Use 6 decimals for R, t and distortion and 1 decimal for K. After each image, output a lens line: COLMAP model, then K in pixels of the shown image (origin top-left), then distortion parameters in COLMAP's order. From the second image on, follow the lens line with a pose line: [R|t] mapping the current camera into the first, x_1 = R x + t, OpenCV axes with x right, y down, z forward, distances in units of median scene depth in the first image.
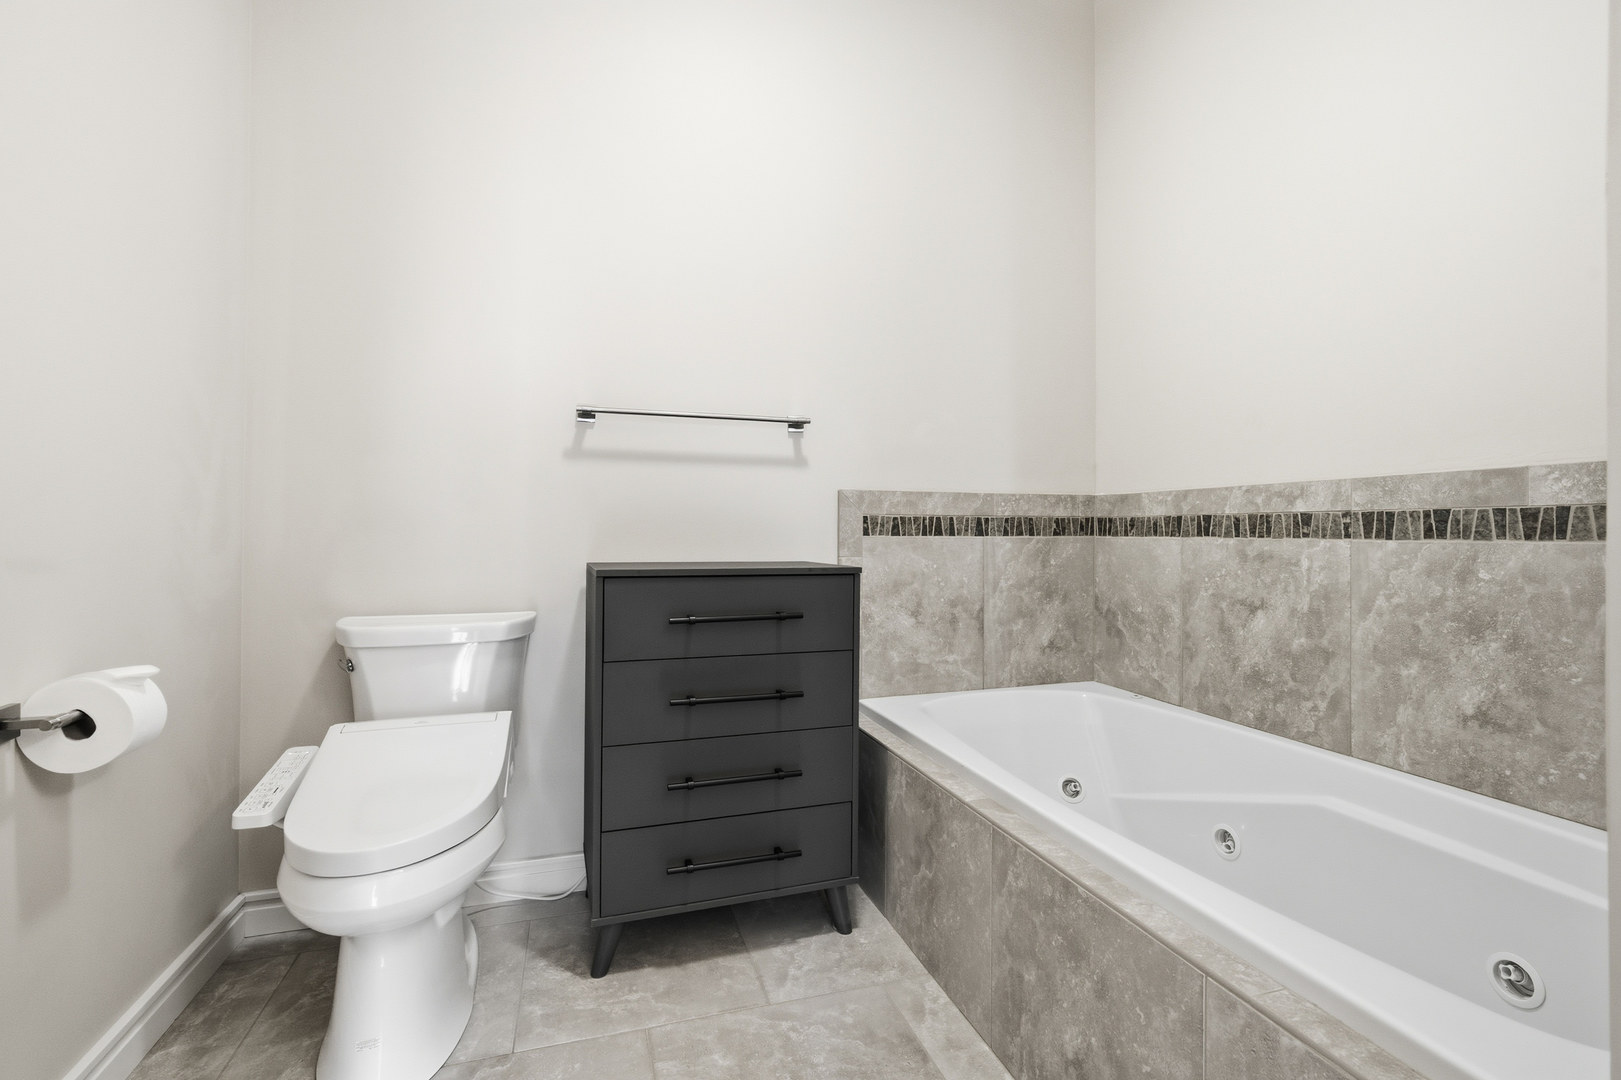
lens RADIAL K [[742.8, 0, 813.3], [0, 742.8, 531.2], [0, 0, 1]] dist [0.008901, 0.001470]
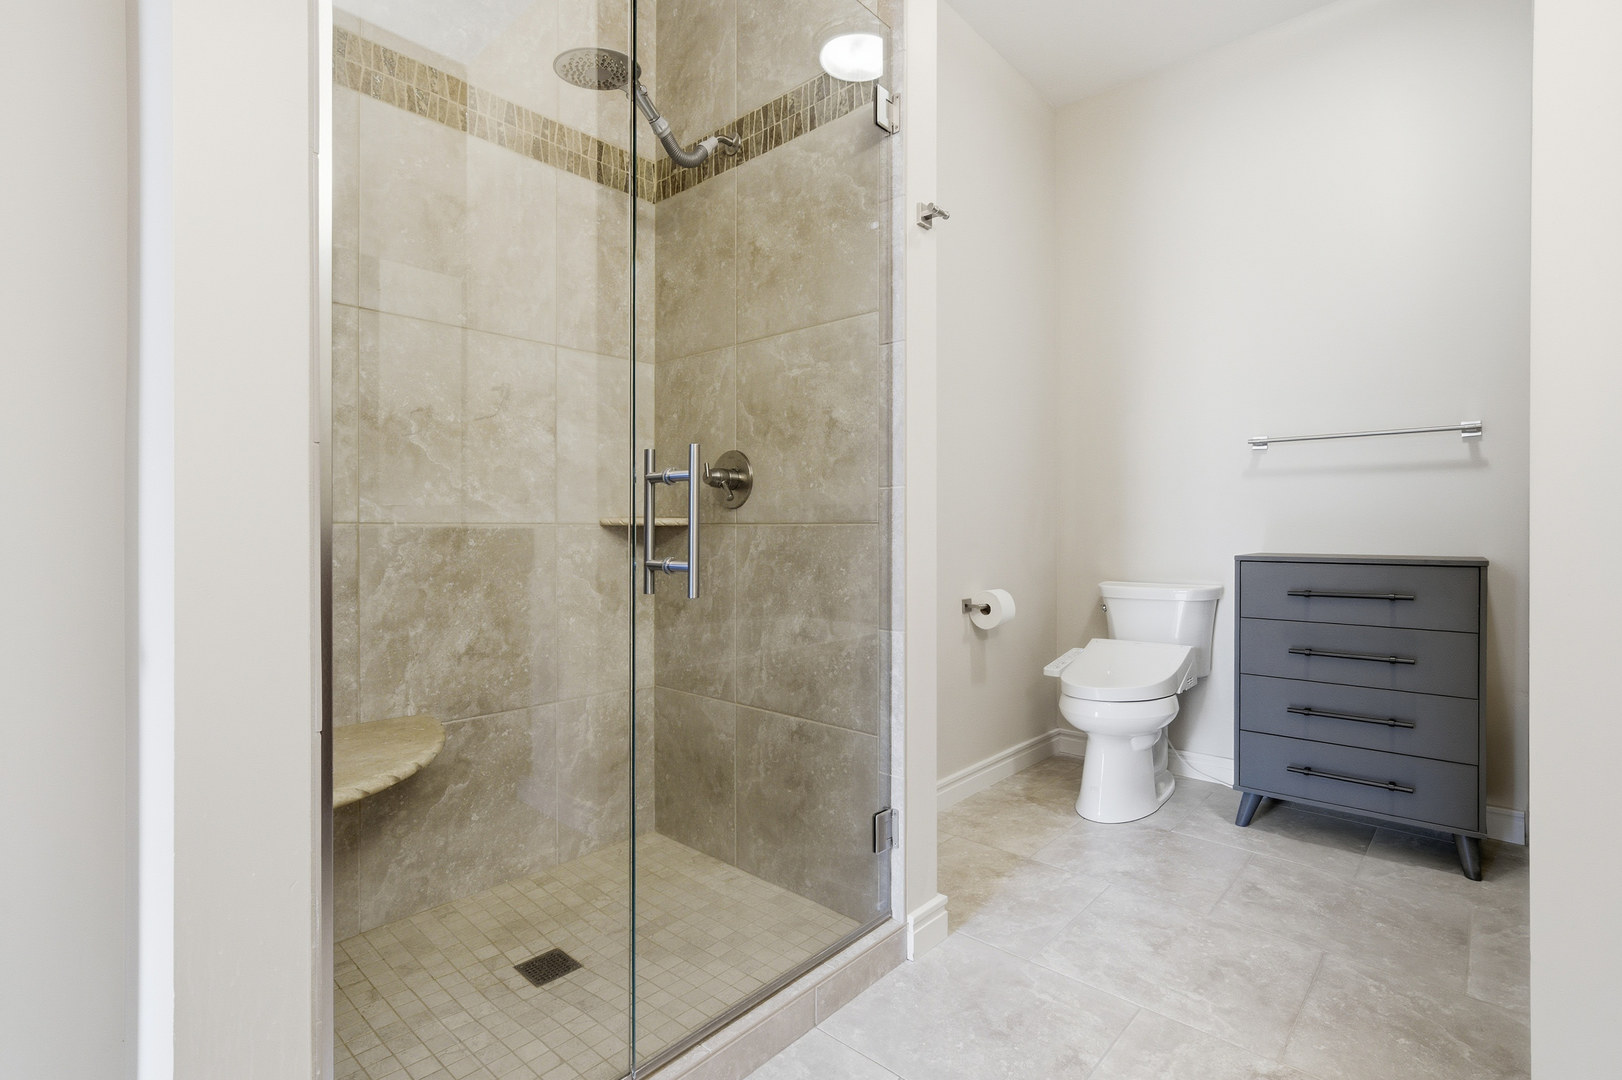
lens RADIAL K [[768.2, 0, 798.8], [0, 768.2, 531.8], [0, 0, 1]] dist [0.008661, 0.000049]
pose [[0.495637, 0.000584, -0.868529, 0.555088], [0.003142, 0.999992, 0.002466, -0.001496], [0.868524, -0.003951, 0.495631, -0.481644]]
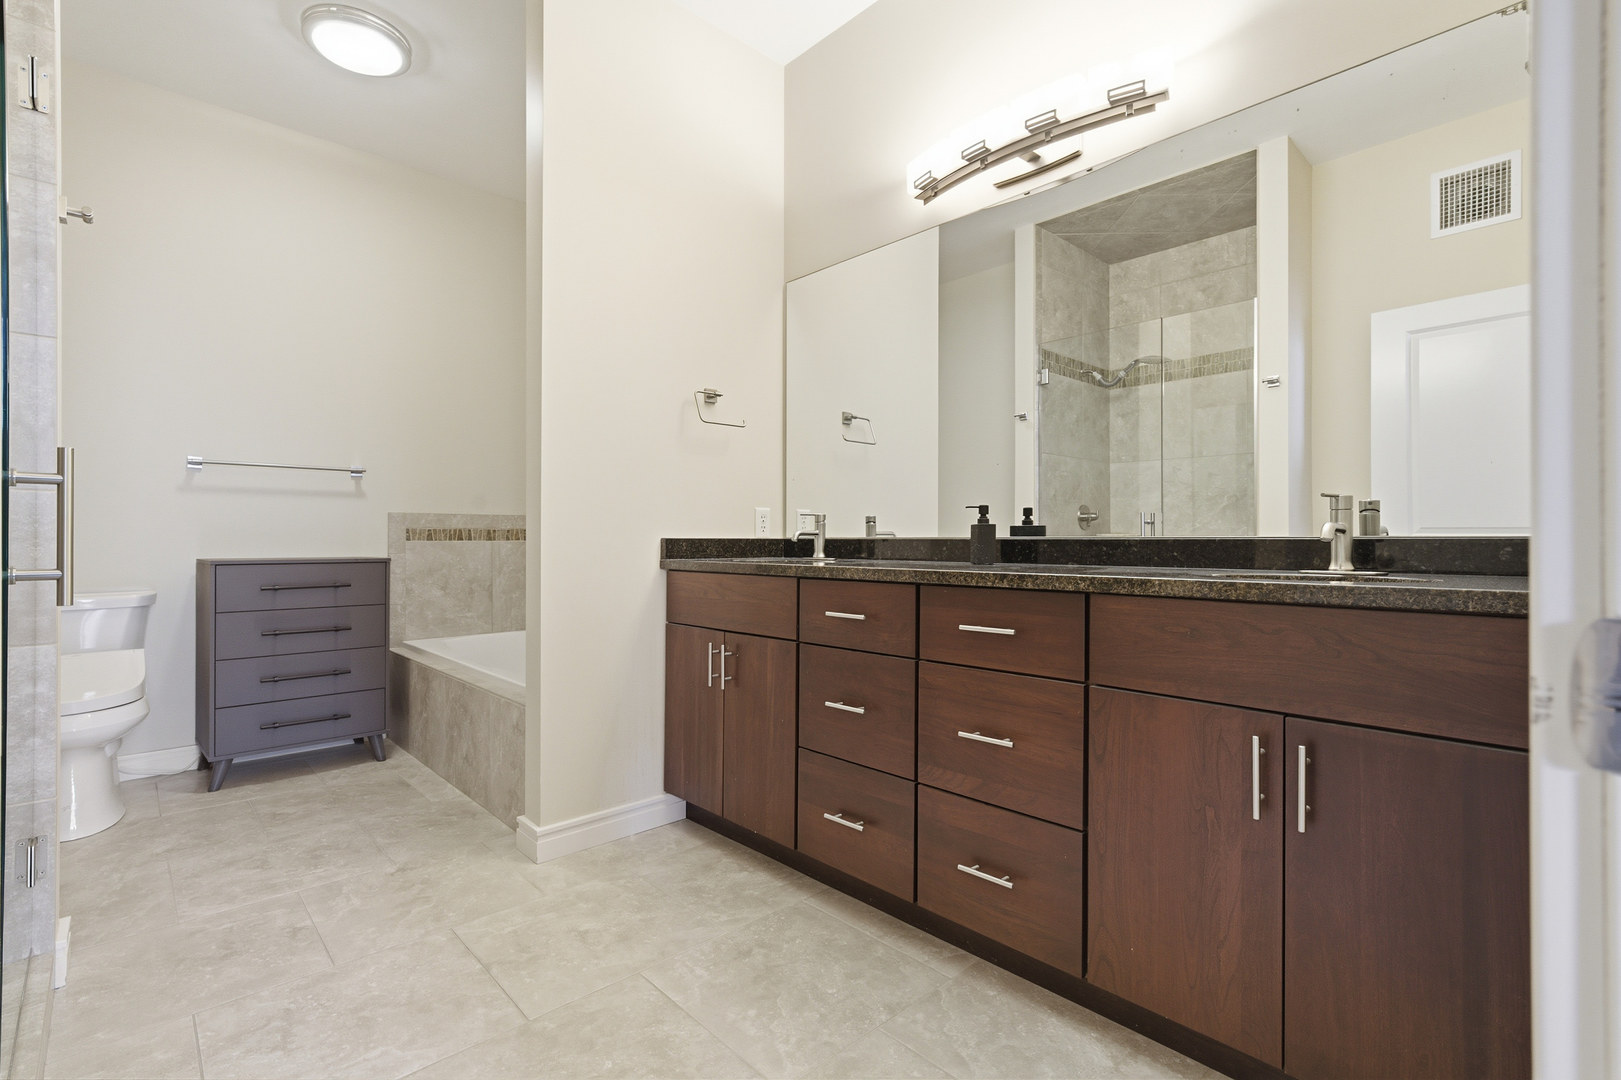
lens RADIAL K [[767.7, 0, 819.7], [0, 767.7, 541.4], [0, 0, 1]] dist [0.008661, 0.000049]
pose [[0.907016, -0.004405, 0.421073, 0.219264], [0.001931, 0.999978, 0.006301, -0.001172], [-0.421092, -0.004902, 0.907005, -1.118108]]
